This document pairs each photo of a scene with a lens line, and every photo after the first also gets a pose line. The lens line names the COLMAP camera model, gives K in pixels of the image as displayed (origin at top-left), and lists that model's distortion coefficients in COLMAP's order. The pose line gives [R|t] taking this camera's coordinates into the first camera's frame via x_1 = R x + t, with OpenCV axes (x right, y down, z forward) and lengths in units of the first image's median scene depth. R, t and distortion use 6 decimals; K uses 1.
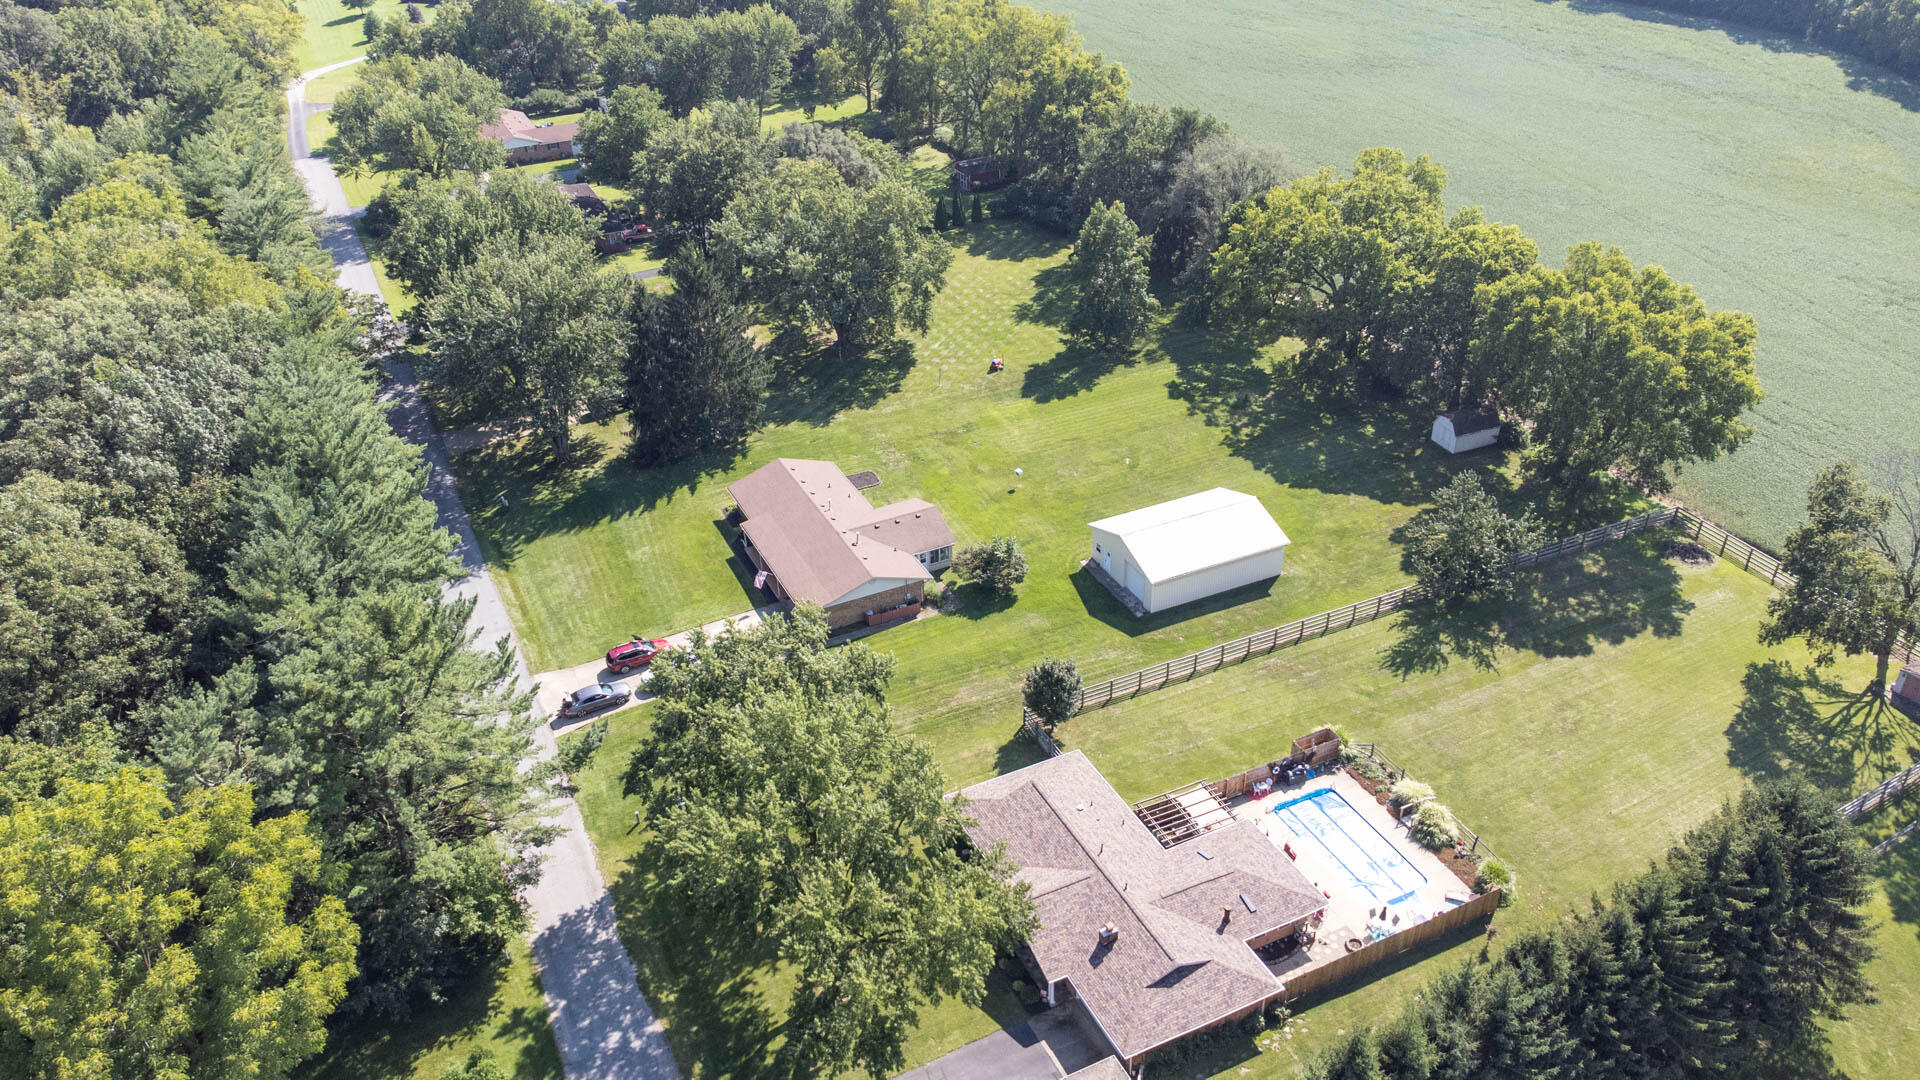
lens RADIAL K [[1428.9, 0, 960.9], [0, 1428.9, 540.2], [0, 0, 1]] dist [0.037870, 0.027334]
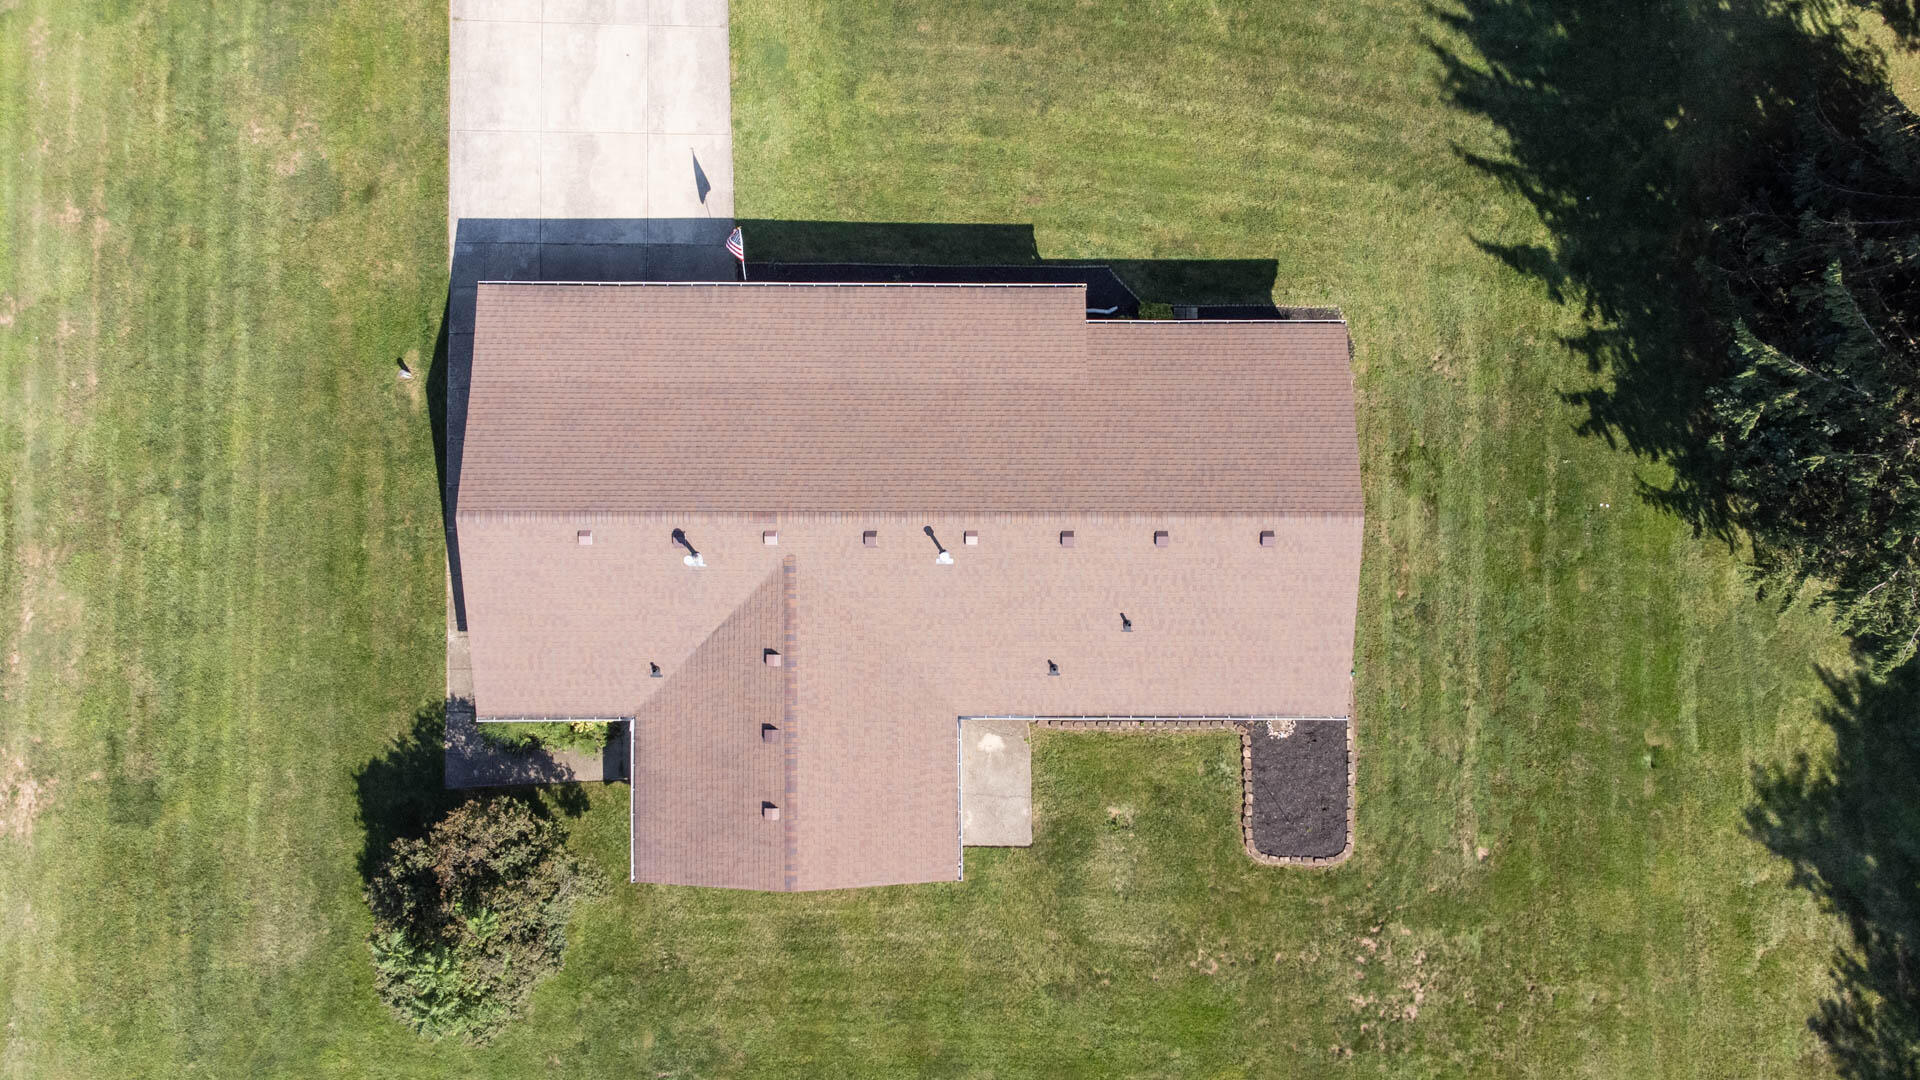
lens RADIAL K [[1420.5, 0, 955.5], [0, 1420.5, 541.7], [0, 0, 1]] dist [0.043258, 0.005741]
pose [[-0.437484, 0.899159, -0.010962, -0.091740], [-0.478664, -0.222539, 0.849327, -0.268791], [0.761241, 0.376814, 0.527753, 0.863936]]
